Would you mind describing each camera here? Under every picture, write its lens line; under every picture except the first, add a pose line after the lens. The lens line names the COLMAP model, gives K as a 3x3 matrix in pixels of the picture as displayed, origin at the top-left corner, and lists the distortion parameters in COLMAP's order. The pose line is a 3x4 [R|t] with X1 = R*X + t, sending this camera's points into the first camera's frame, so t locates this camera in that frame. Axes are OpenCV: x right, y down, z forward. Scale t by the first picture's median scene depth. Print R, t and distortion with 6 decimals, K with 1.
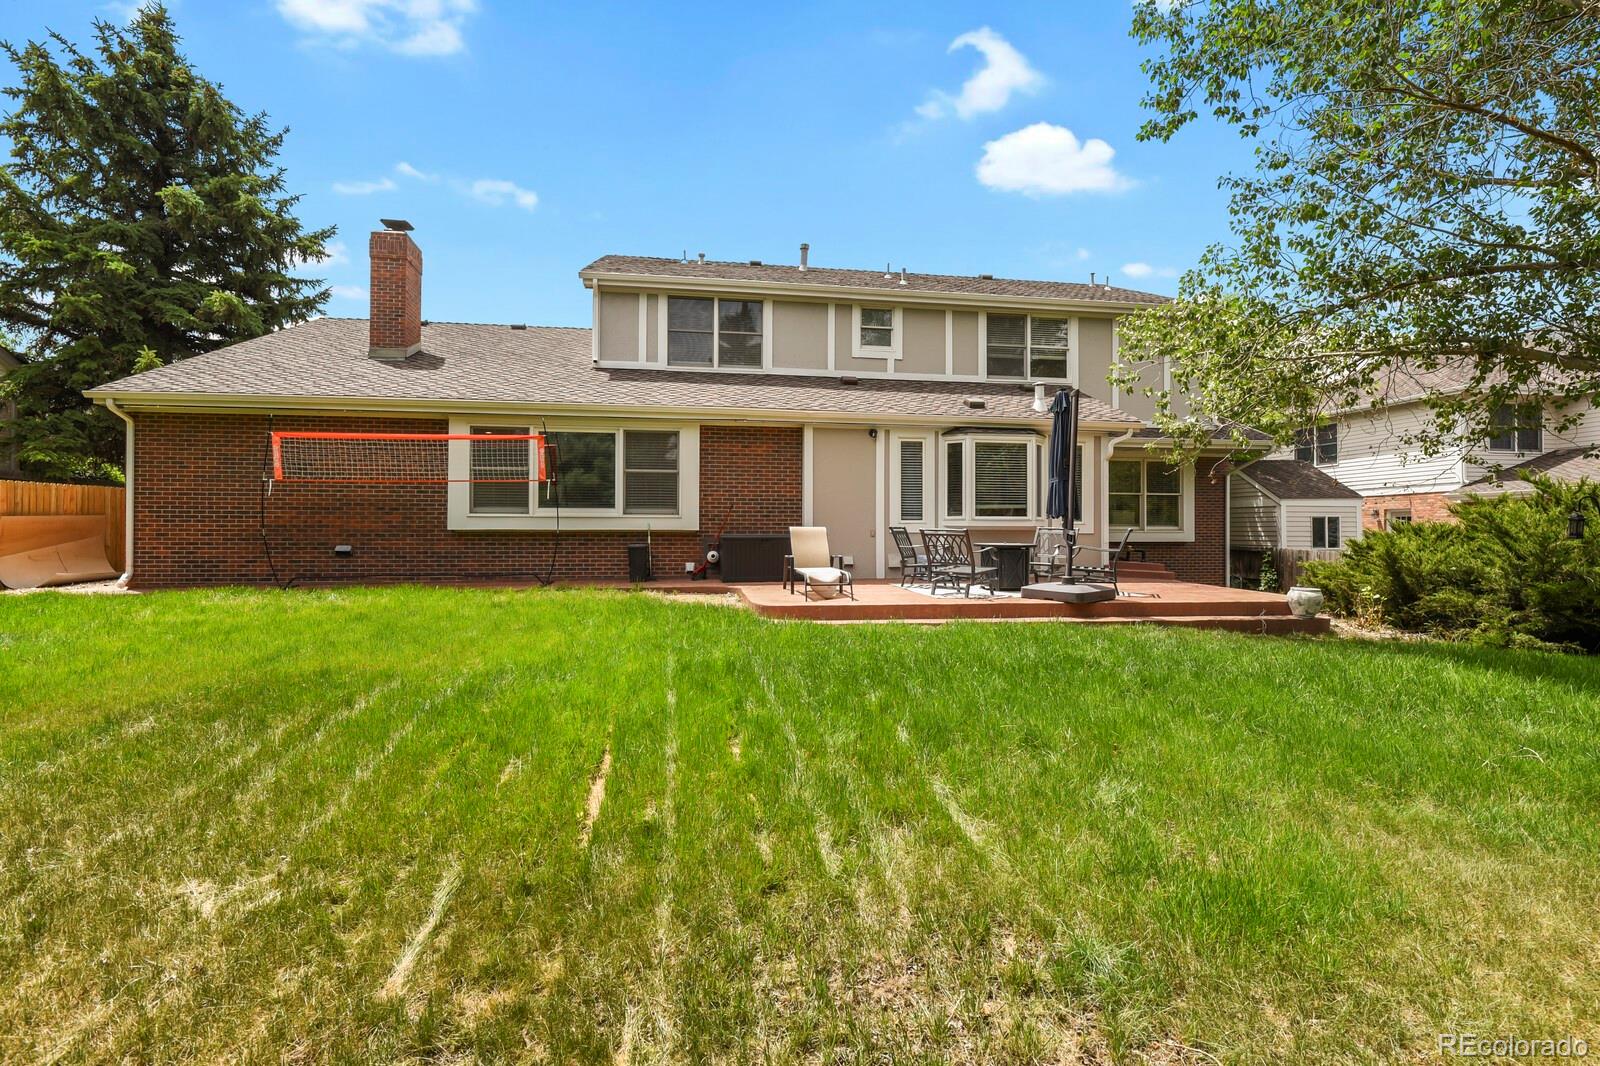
lens RADIAL K [[761.3, 0, 808.6], [0, 761.3, 529.9], [0, 0, 1]] dist [-0.000154, -0.000387]
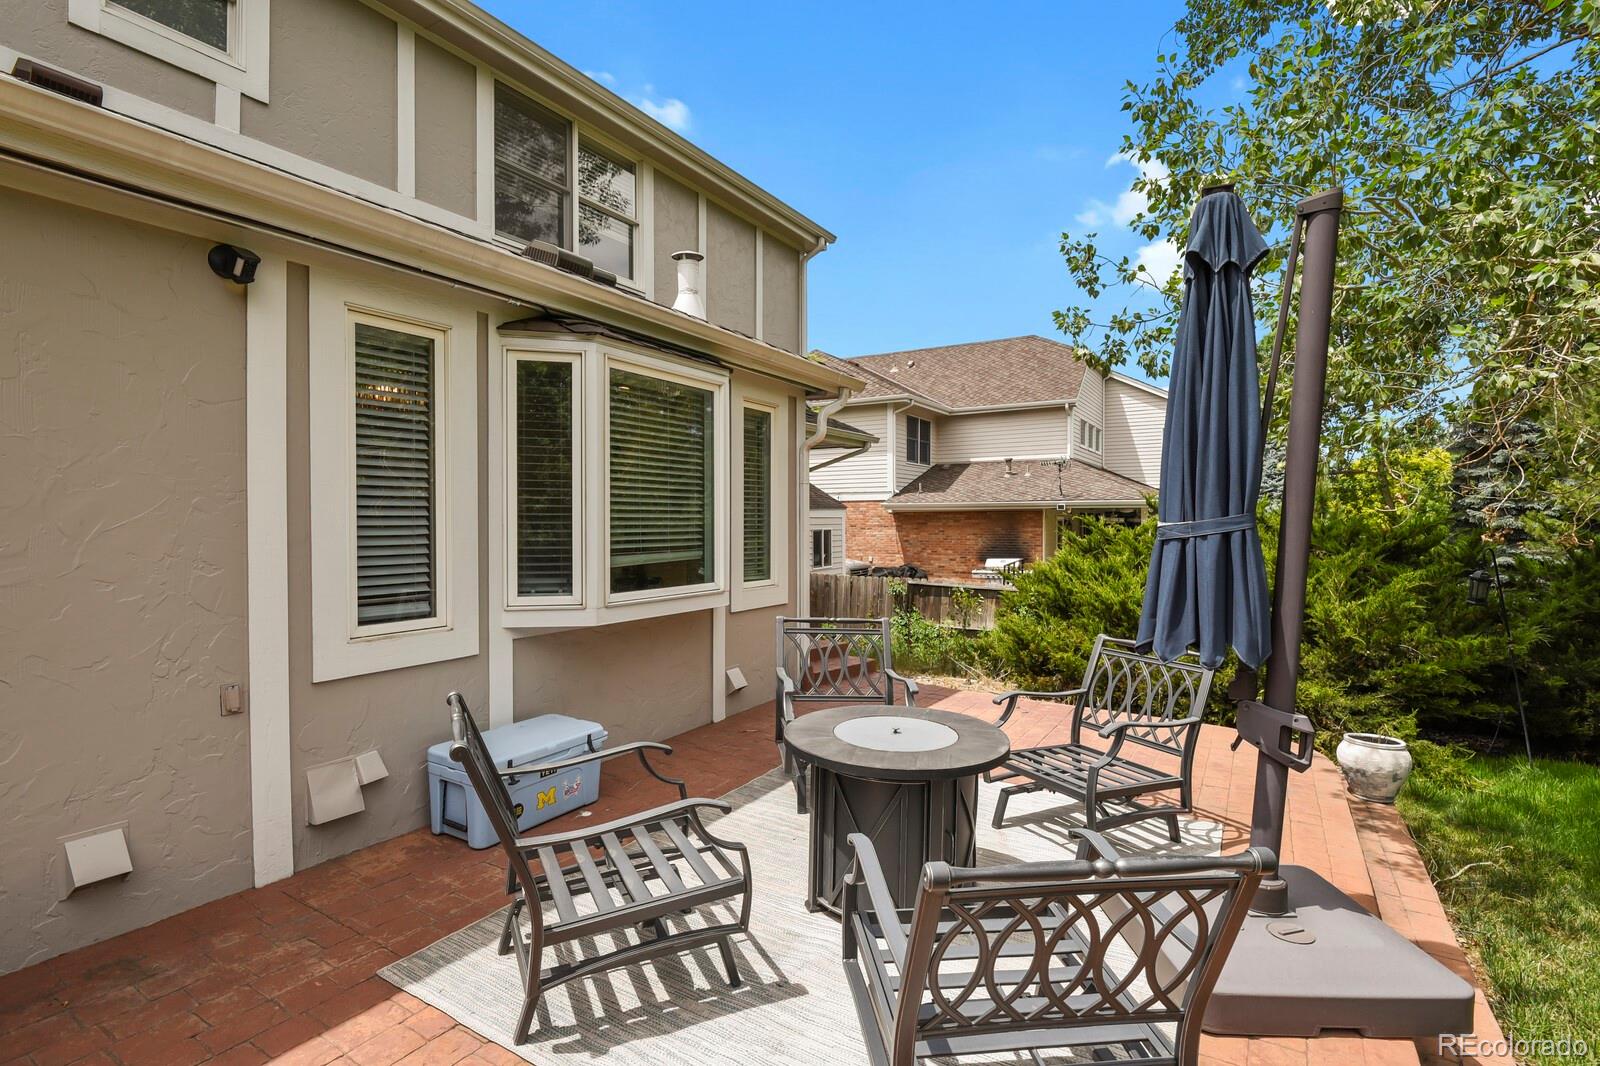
lens RADIAL K [[761.3, 0, 808.6], [0, 761.3, 529.9], [0, 0, 1]] dist [-0.000154, -0.000387]
pose [[0.647047, -0.013528, 0.762330, 0.022211], [0.000856, 0.999855, 0.017017, -0.049853], [-0.762449, -0.010358, 0.646965, 0.709816]]
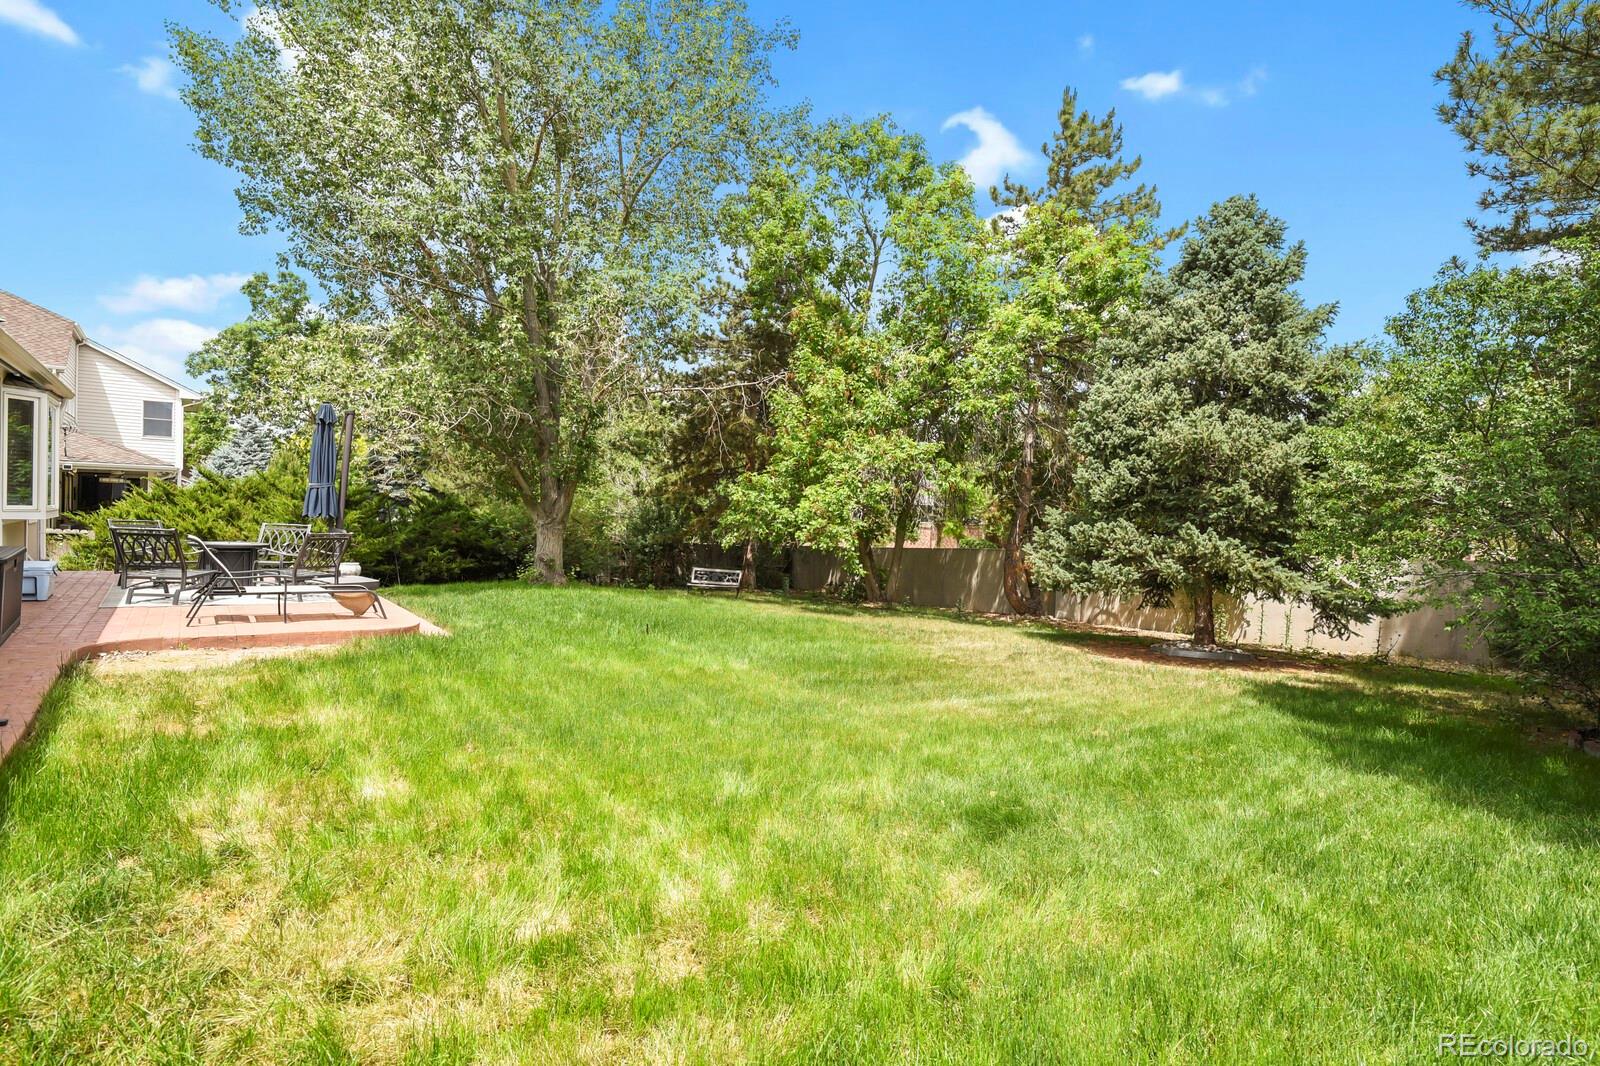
lens RADIAL K [[761.3, 0, 808.6], [0, 761.3, 529.9], [0, 0, 1]] dist [-0.000154, -0.000387]
pose [[-0.504043, -0.046249, 0.862439, -0.715637], [-0.037428, 0.998797, 0.031687, -0.044323], [-0.862867, -0.016308, -0.505168, 0.724353]]
